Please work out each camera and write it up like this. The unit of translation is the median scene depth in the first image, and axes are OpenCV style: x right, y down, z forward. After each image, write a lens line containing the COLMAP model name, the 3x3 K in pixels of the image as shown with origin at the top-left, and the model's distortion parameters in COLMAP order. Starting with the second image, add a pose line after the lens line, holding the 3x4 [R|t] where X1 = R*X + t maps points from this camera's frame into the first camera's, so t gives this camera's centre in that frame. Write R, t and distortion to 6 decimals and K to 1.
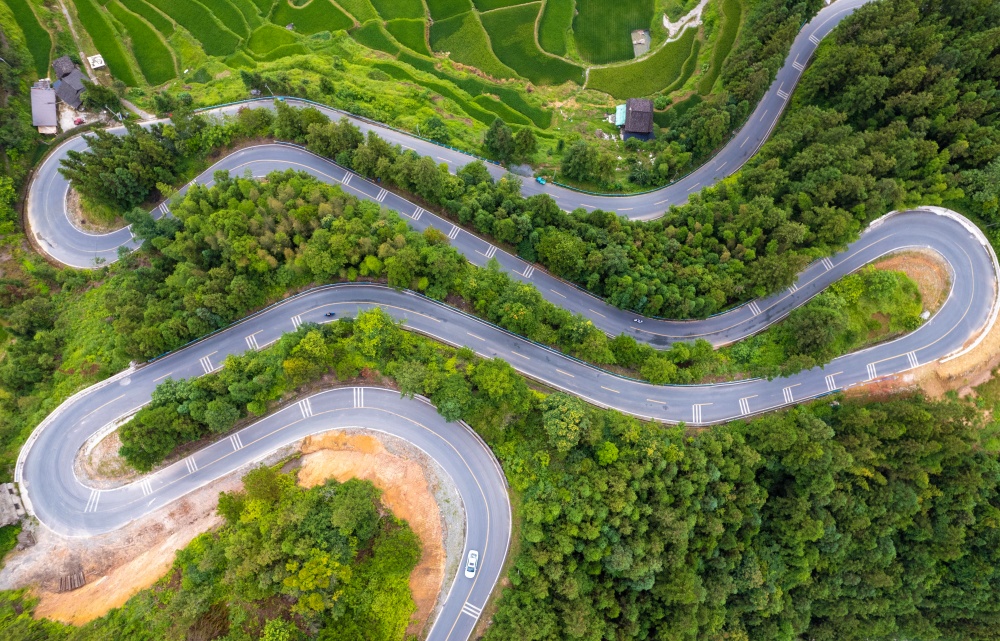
lens RADIAL K [[667.2, 0, 490.3], [0, 667.2, 323.1], [0, 0, 1]] dist [-0.083785, 0.080424]
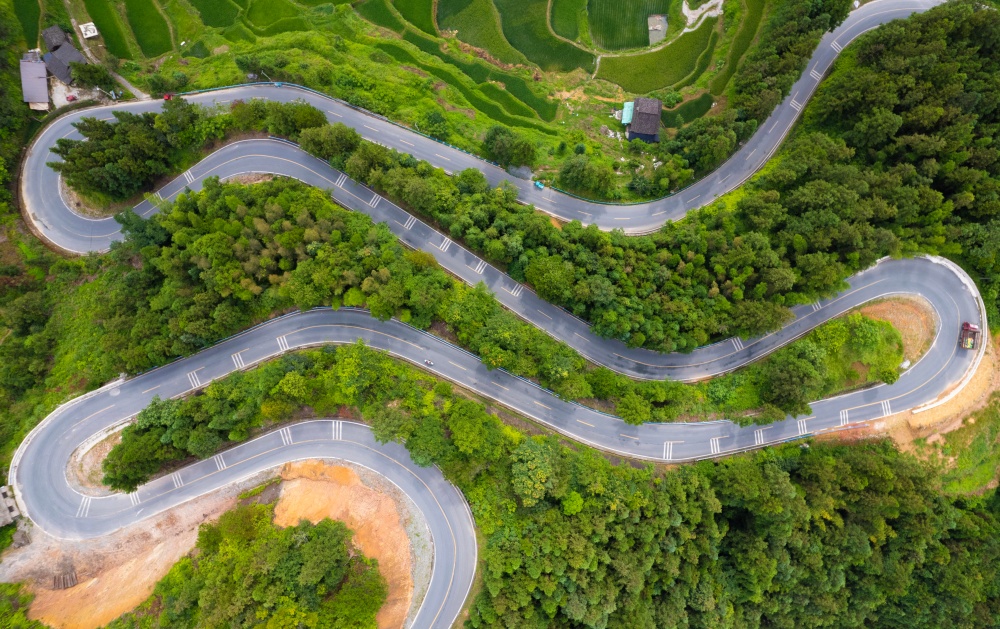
lens RADIAL K [[642.7, 0, 498.0], [0, 642.7, 307.4], [0, 0, 1]] dist [-0.083208, 0.079361]
pose [[0.998173, 0.060117, -0.006055, 0.038030], [-0.058812, 0.989669, 0.130752, -0.184847], [0.013853, -0.130157, 0.991397, 0.038402]]
